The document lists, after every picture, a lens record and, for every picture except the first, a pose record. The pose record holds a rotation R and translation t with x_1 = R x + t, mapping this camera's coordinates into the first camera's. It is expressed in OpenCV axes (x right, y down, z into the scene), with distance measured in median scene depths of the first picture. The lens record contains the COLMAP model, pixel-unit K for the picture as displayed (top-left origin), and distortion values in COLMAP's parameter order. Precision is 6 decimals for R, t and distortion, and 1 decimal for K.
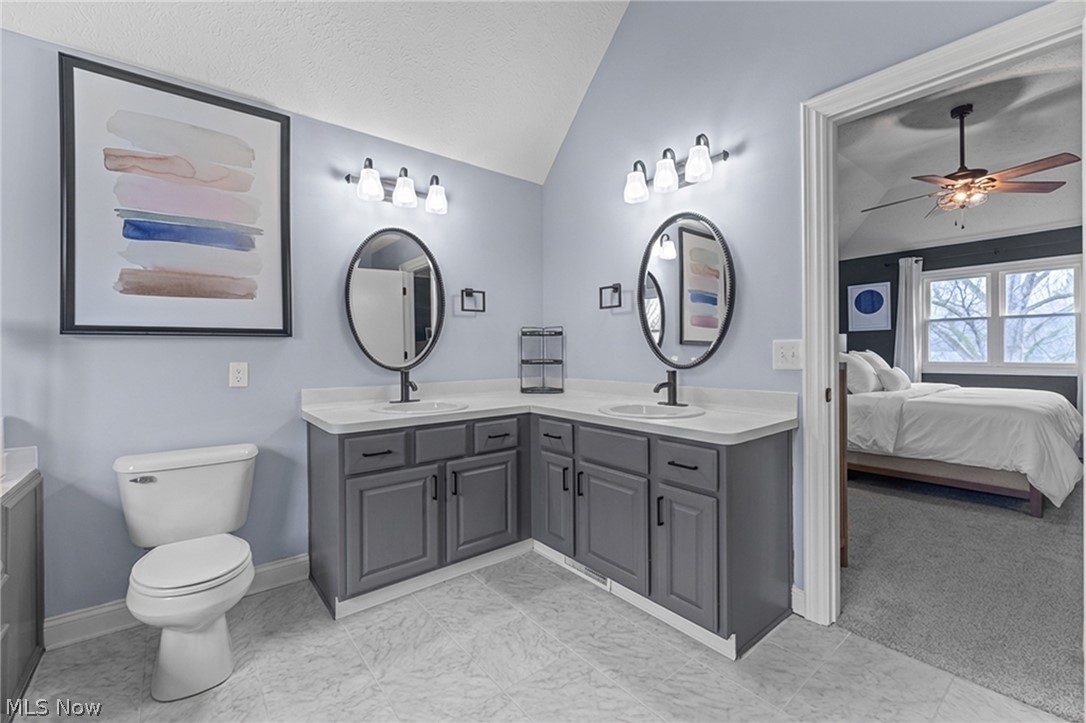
lens RADIAL K [[457.1, 0, 542.7], [0, 457.1, 350.4], [0, 0, 1]] dist [-0.000700, -0.000145]
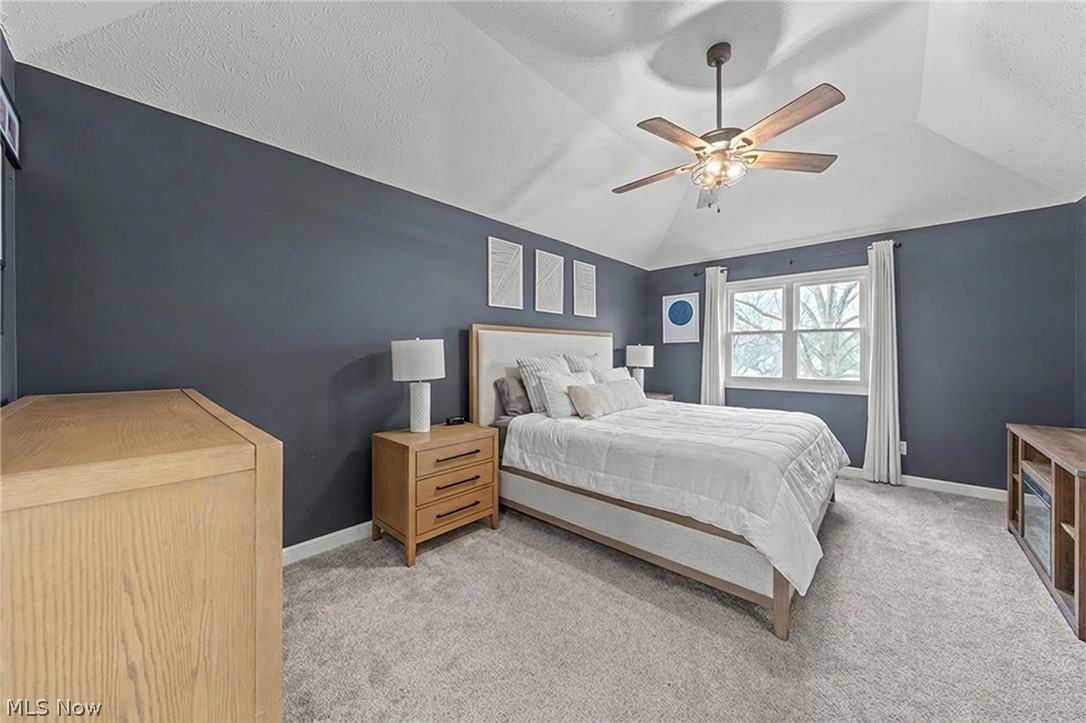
lens RADIAL K [[389.4, 0, 543.0], [0, 389.4, 361.5], [0, 0, 1]] dist [0.000696, 0.000027]
pose [[0.988649, 0.001799, 0.150234, 0.327075], [-0.005014, 0.999766, 0.021027, -0.021118], [-0.150161, -0.021542, 0.988427, 0.246945]]
